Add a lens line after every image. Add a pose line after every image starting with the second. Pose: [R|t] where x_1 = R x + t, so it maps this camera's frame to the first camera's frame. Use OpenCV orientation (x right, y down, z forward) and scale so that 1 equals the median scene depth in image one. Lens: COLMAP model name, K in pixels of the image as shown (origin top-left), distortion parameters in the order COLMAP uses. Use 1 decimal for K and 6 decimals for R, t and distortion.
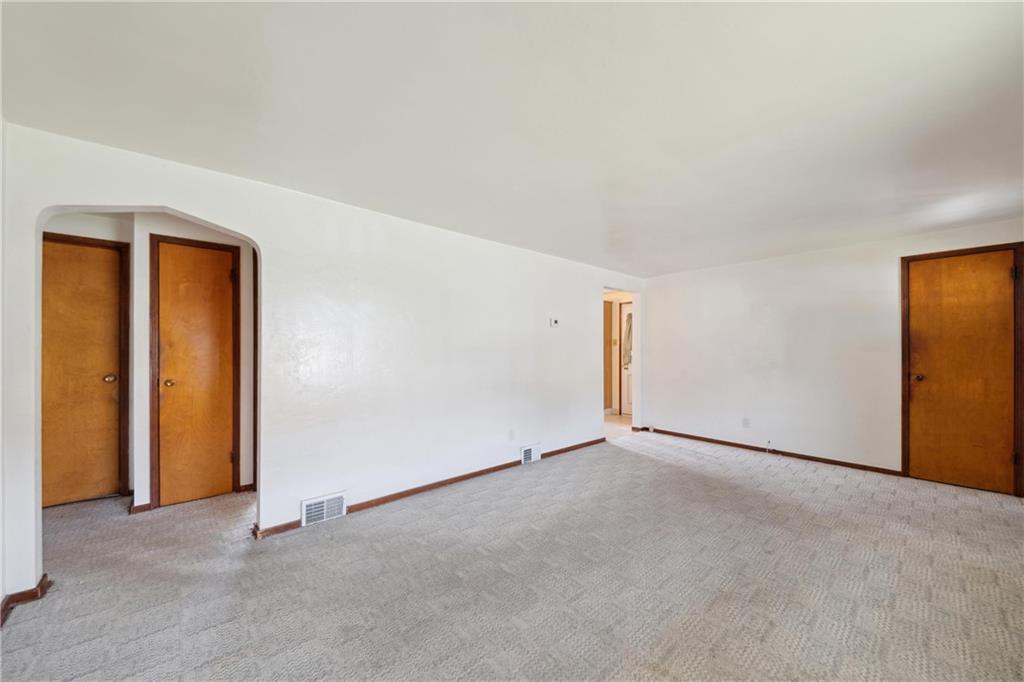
lens RADIAL K [[370.1, 0, 510.9], [0, 370.1, 345.8], [0, 0, 1]] dist [-0.000043, -0.000081]
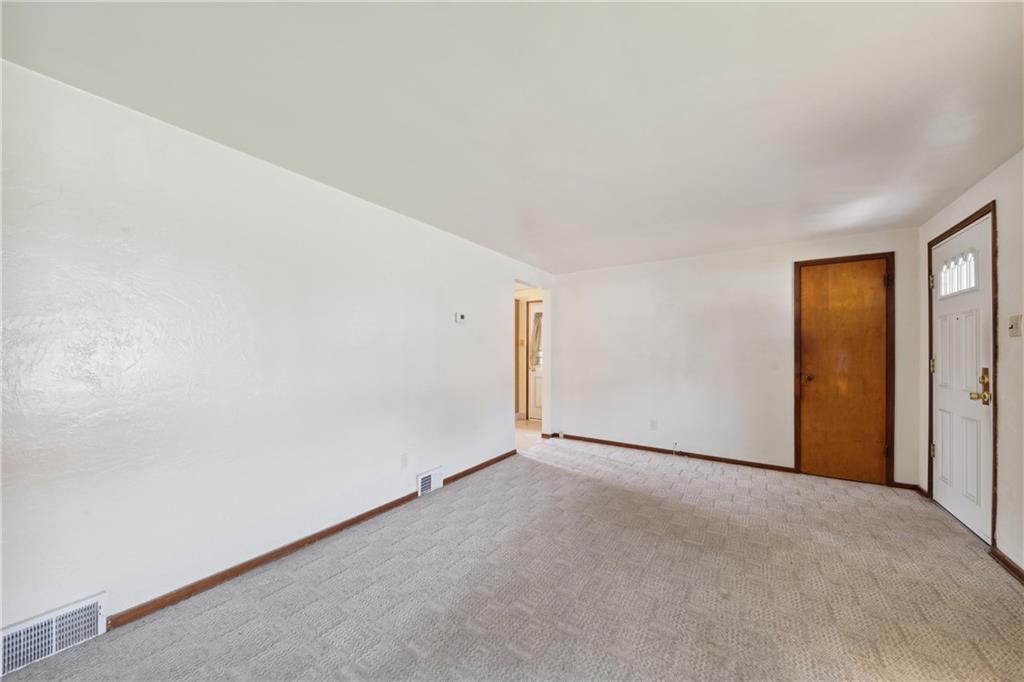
lens RADIAL K [[370.1, 0, 510.9], [0, 370.1, 345.8], [0, 0, 1]] dist [-0.000043, -0.000081]
pose [[0.964565, 0.005093, 0.263796, 0.010573], [-0.004366, 0.999985, -0.003342, 0.003082], [-0.263809, 0.002072, 0.964573, 0.208107]]
